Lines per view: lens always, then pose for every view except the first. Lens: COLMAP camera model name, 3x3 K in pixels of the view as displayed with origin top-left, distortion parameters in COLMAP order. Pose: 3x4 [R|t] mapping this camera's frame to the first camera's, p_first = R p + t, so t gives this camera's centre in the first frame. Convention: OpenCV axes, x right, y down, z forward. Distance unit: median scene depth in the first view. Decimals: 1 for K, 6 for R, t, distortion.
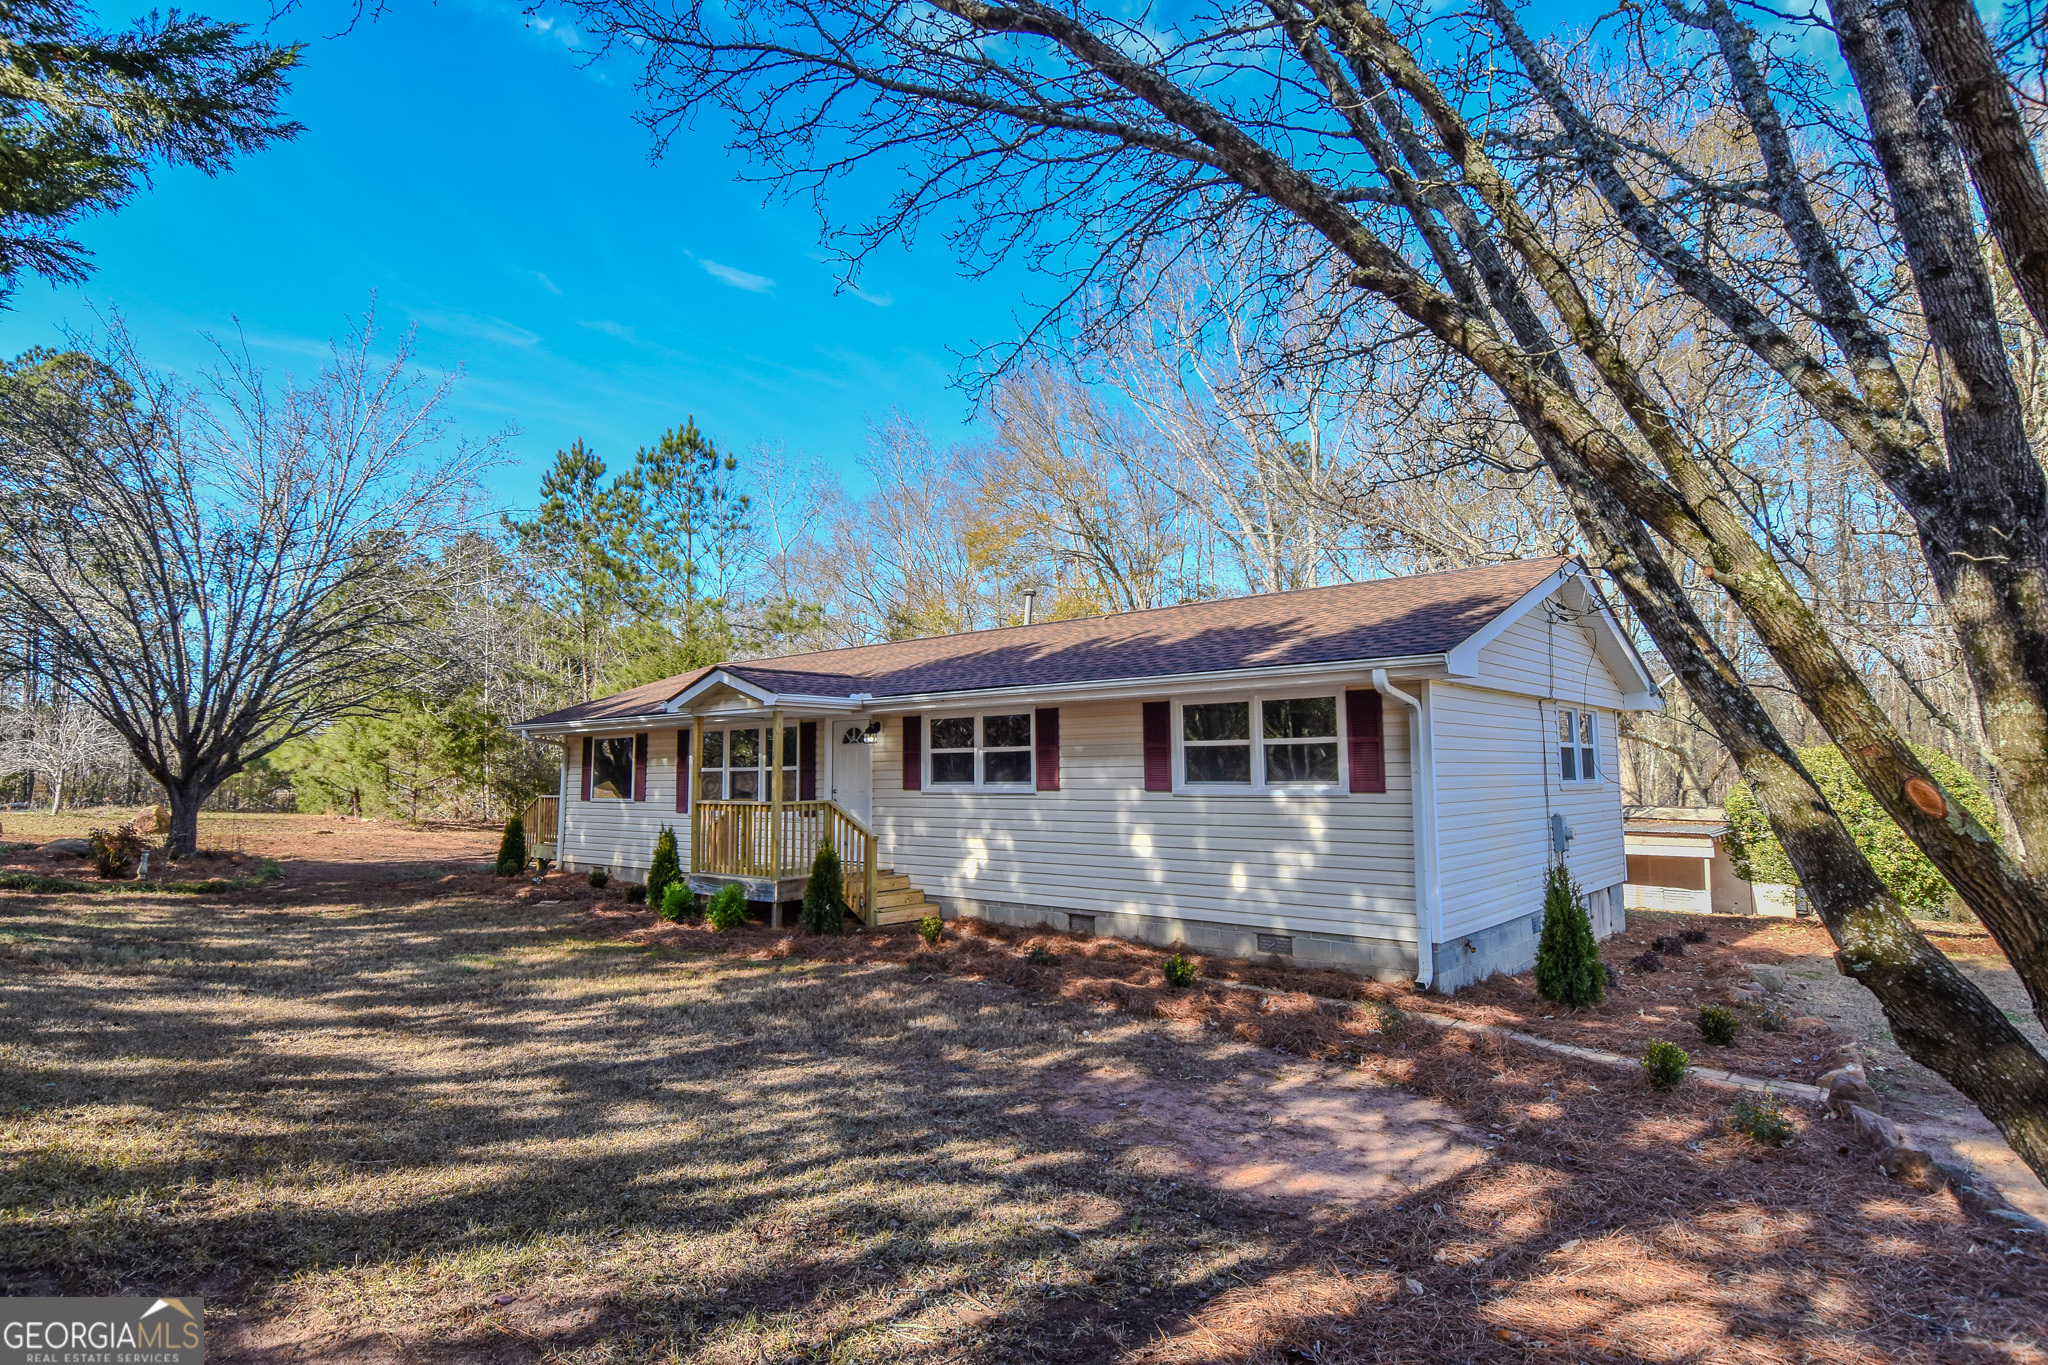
lens RADIAL K [[1064.7, 0, 1013.9], [0, 1064.7, 675.1], [0, 0, 1]] dist [0.059589, -0.062065]
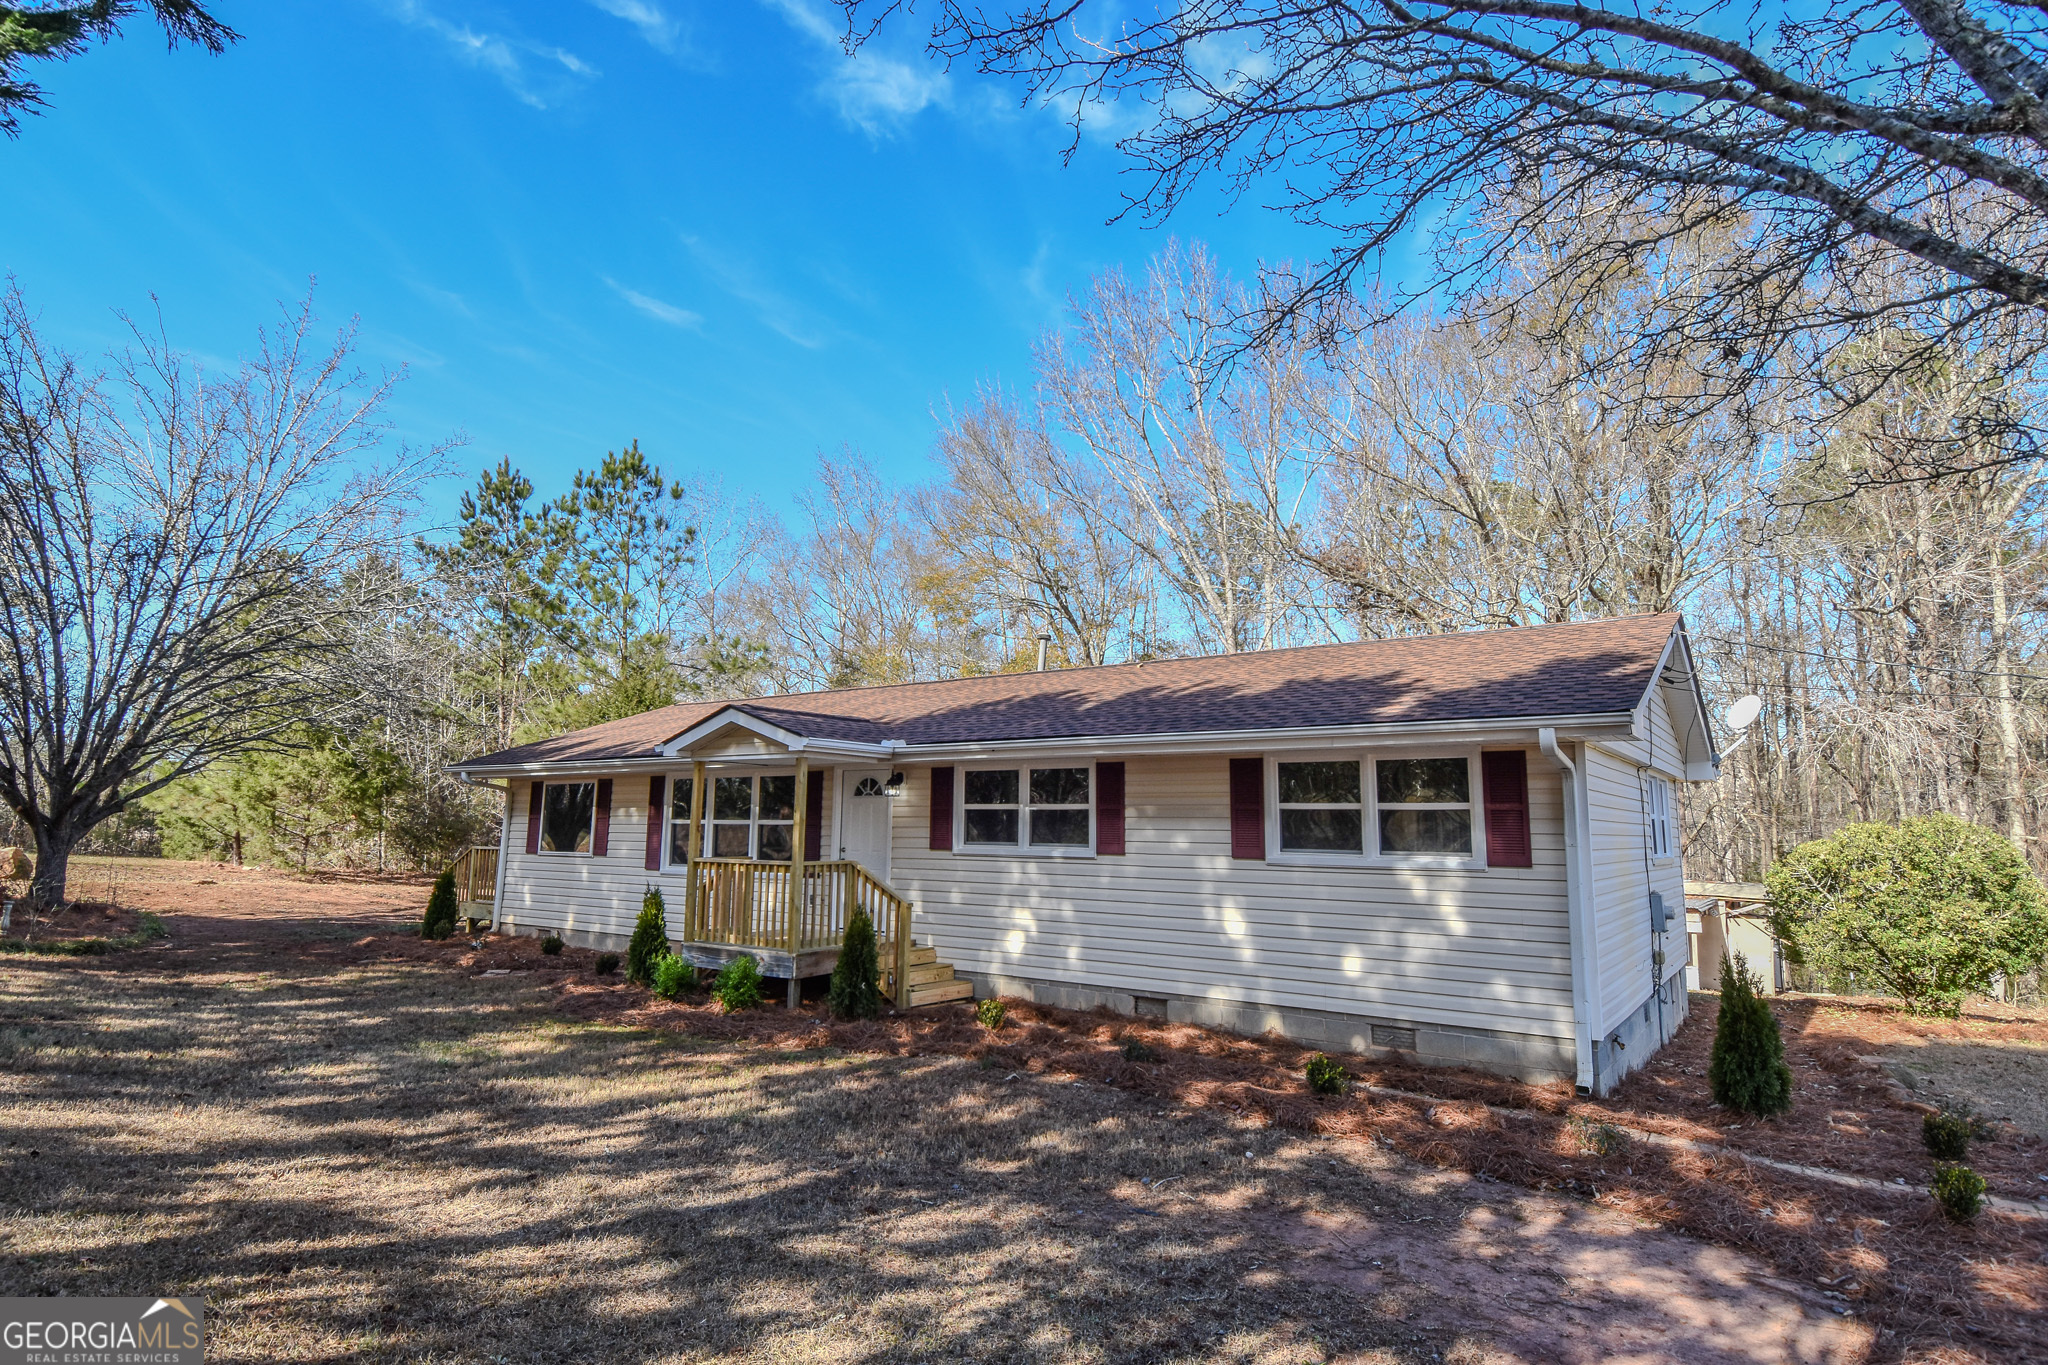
lens RADIAL K [[1081.7, 0, 1018.5], [0, 1081.7, 674.6], [0, 0, 1]] dist [0.050640, -0.055138]
pose [[0.995891, 0.032581, 0.084492, -0.111883], [-0.028332, 0.998296, -0.051009, 0.005622], [-0.086010, 0.048406, 0.995118, 0.088353]]
